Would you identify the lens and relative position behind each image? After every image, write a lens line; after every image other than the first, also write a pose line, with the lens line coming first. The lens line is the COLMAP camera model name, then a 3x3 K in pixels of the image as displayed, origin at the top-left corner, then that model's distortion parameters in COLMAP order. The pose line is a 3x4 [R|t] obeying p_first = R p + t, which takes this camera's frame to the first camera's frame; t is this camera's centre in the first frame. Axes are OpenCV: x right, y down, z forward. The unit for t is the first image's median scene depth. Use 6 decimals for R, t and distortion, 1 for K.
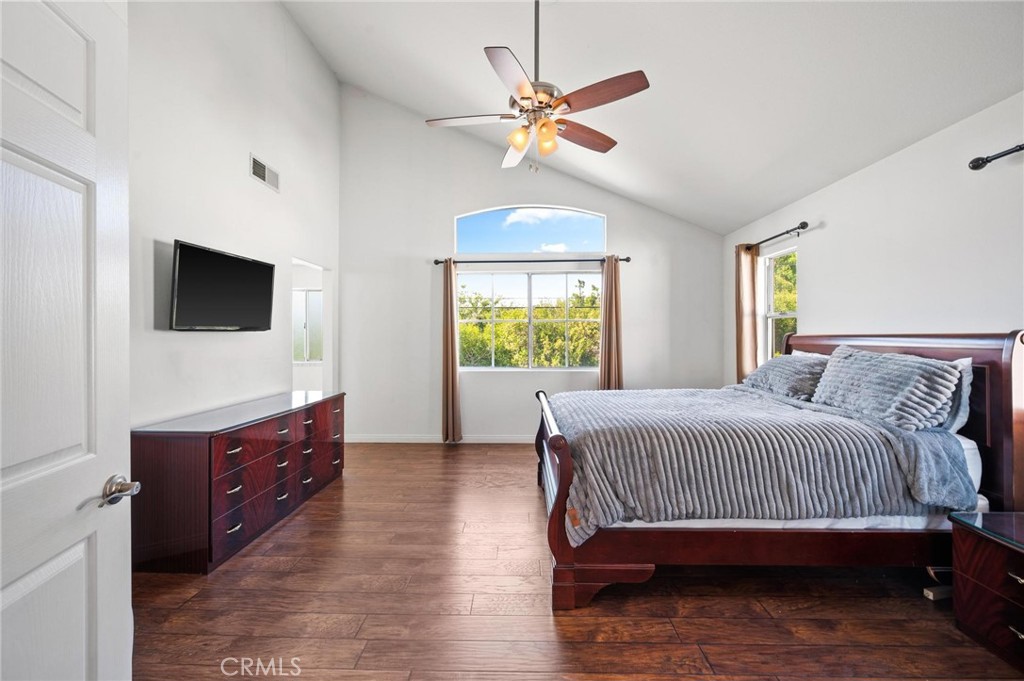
lens RADIAL K [[406.8, 0, 508.0], [0, 406.8, 338.7], [0, 0, 1]] dist [0.002206, -0.000058]
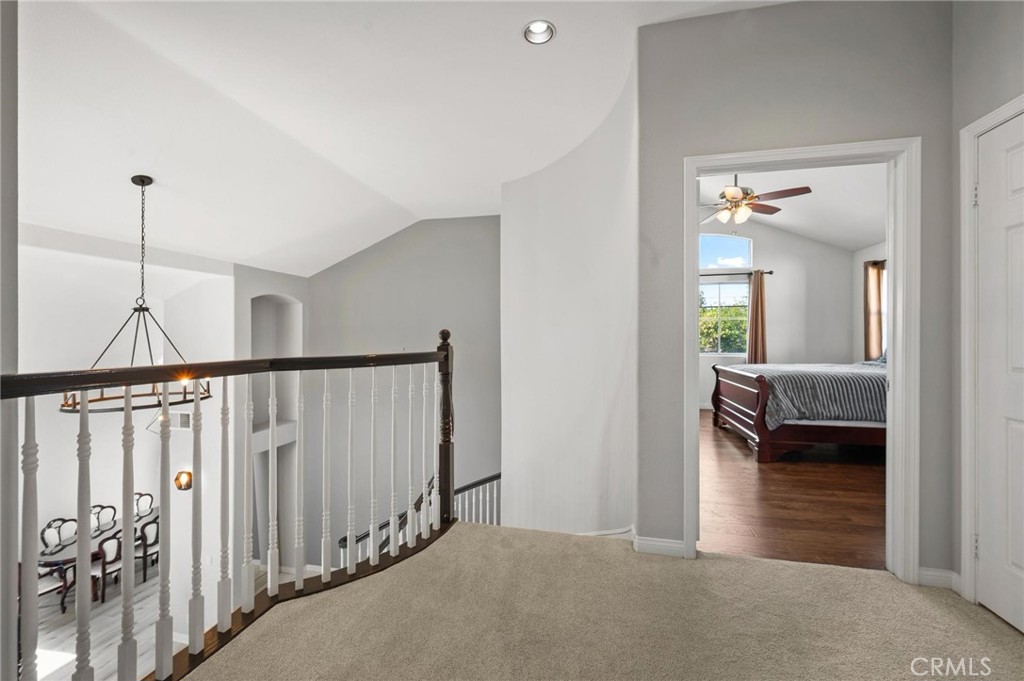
lens RADIAL K [[406.8, 0, 515.5], [0, 406.8, 339.4], [0, 0, 1]] dist [0.002206, -0.000058]
pose [[0.980733, 0.004935, -0.195292, -0.647773], [-0.004998, 0.999987, 0.000171, 0.067726], [0.195291, 0.000808, 0.980745, -1.152751]]
